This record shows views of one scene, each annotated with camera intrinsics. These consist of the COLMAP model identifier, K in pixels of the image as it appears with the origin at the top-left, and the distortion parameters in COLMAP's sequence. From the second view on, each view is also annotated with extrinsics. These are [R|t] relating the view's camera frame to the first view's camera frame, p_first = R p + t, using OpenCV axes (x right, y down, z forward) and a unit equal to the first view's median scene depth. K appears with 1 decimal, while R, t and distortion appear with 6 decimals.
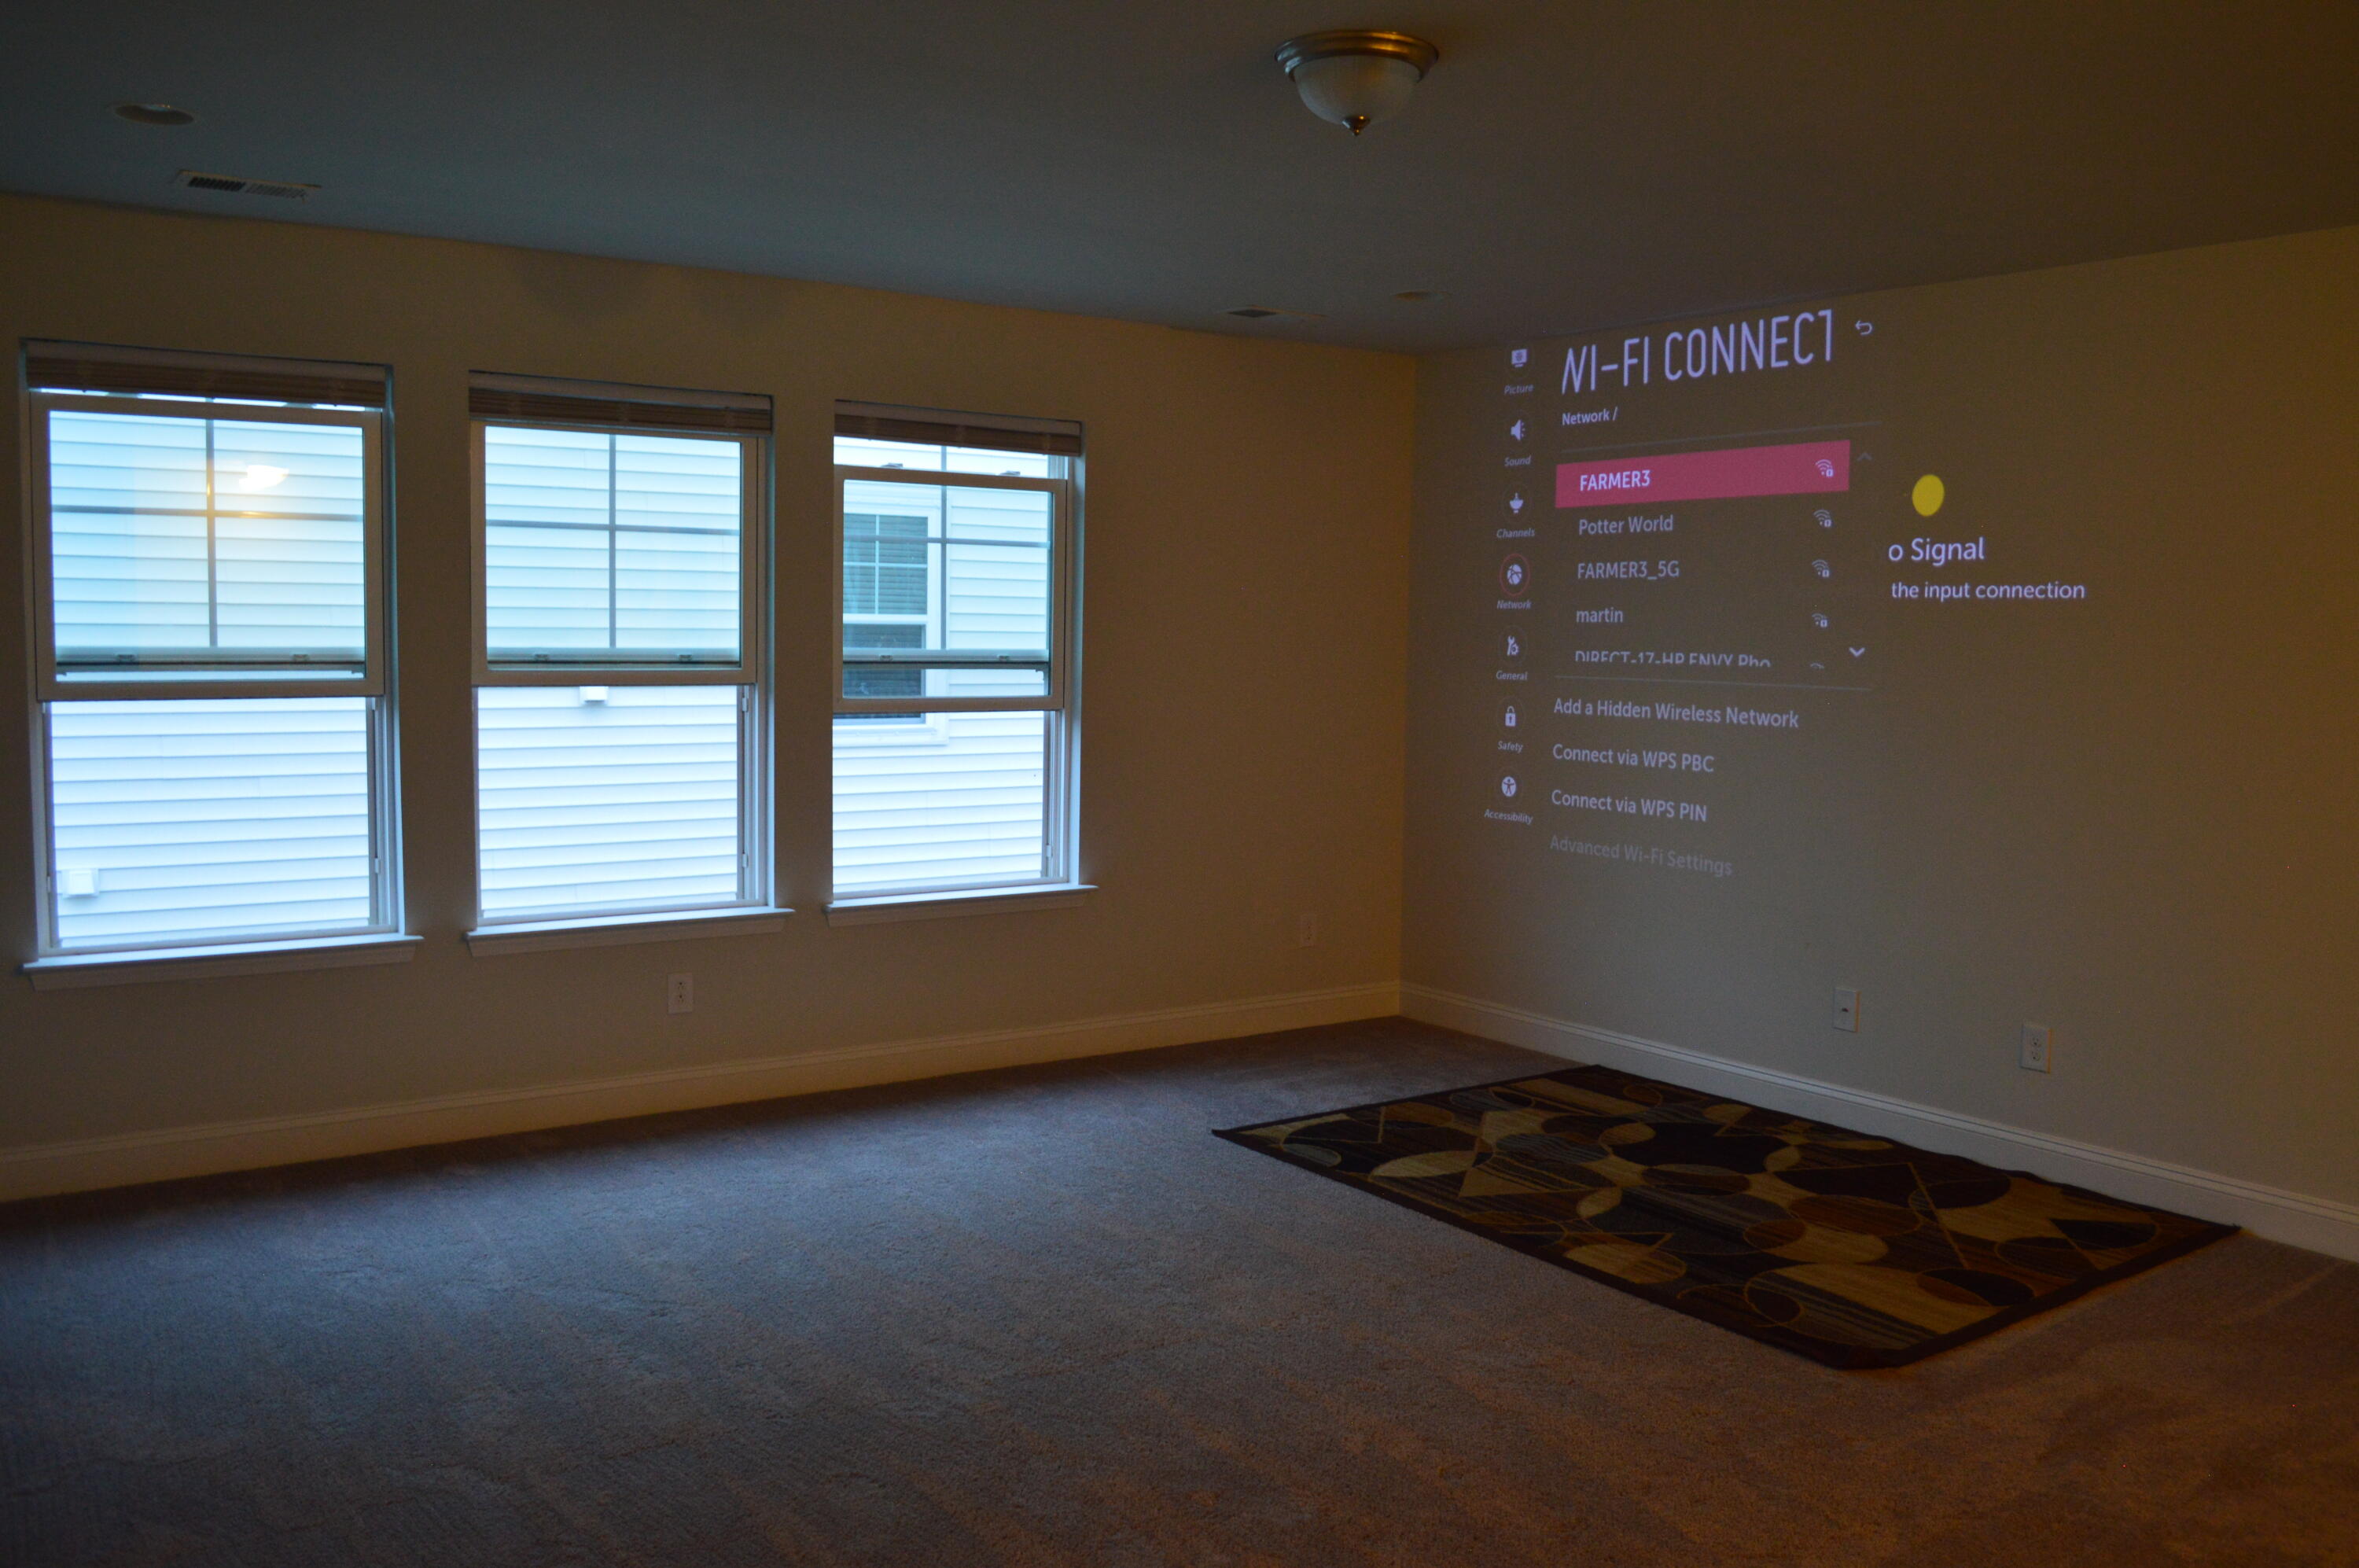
lens RADIAL K [[1884.5, 0, 1181.8], [0, 1884.5, 787.5], [0, 0, 1]] dist [-0.082635, 0.016053]
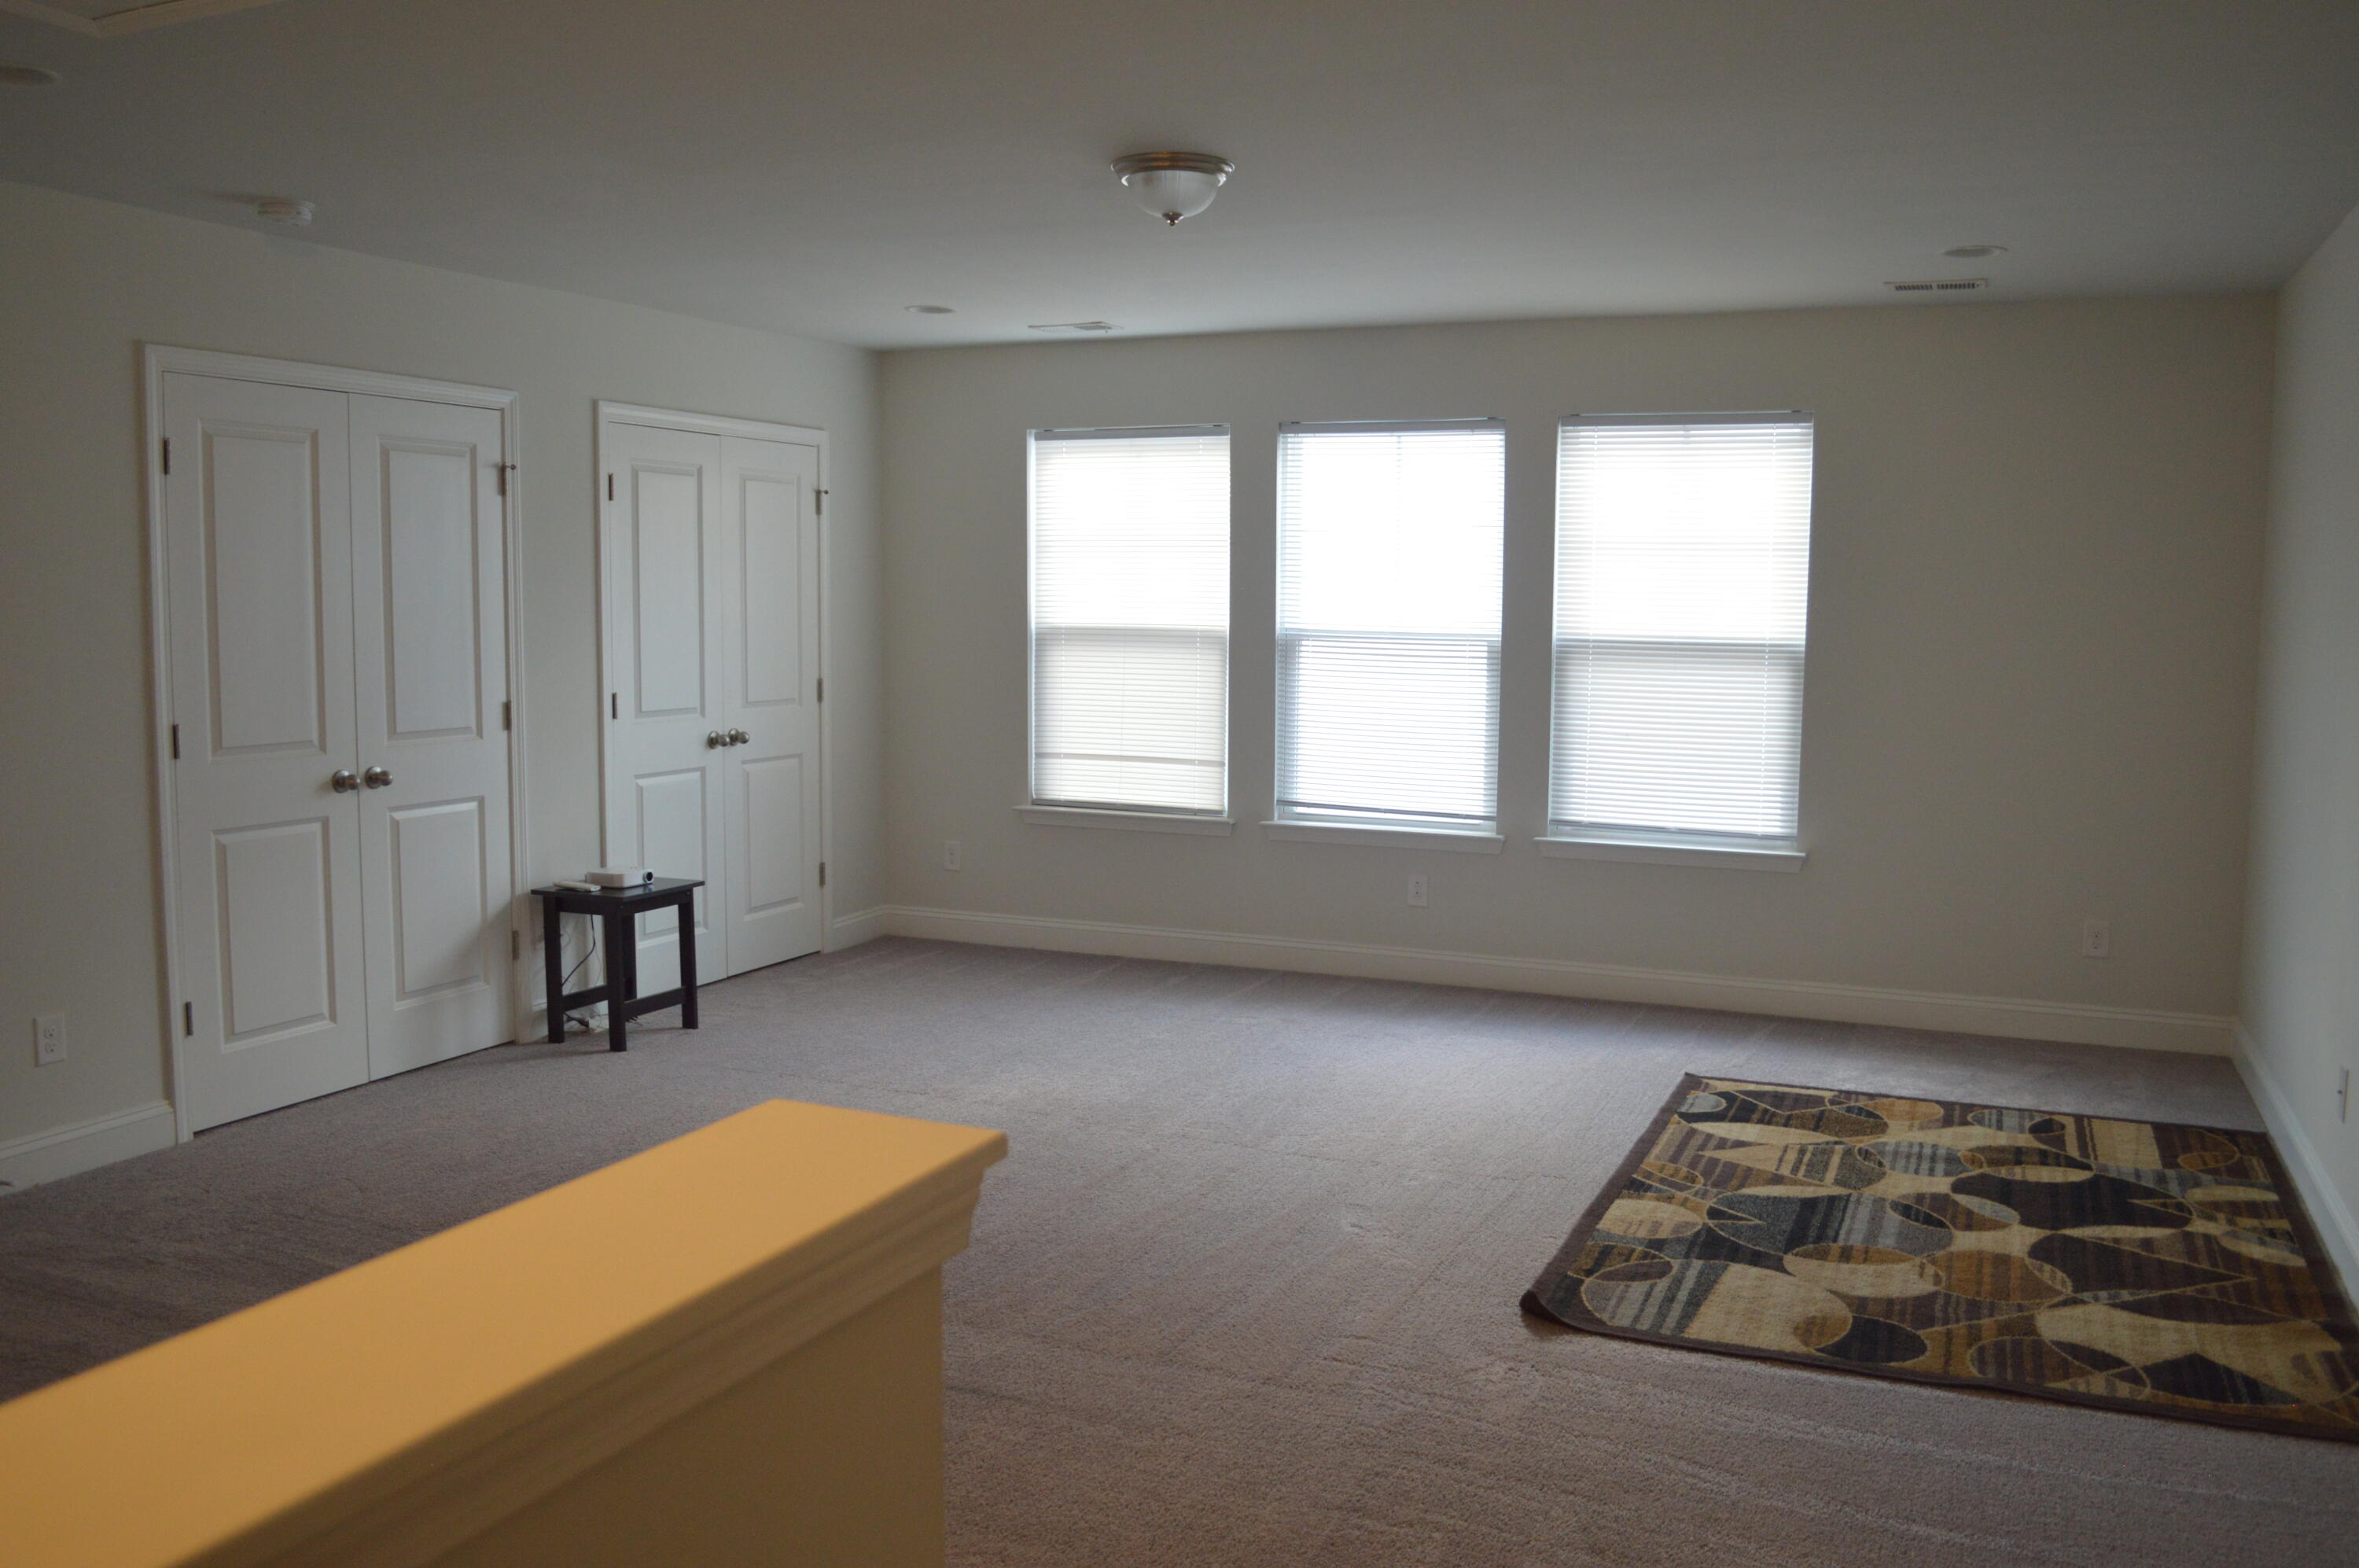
lens RADIAL K [[1884.5, 0, 1185.3], [0, 1884.5, 781.0], [0, 0, 1]] dist [-0.082635, 0.016053]
pose [[0.513198, 0.073828, -0.855089, 0.850316], [-0.071050, 0.996528, 0.043398, -0.012156], [0.855325, 0.038482, 0.516661, 0.206527]]
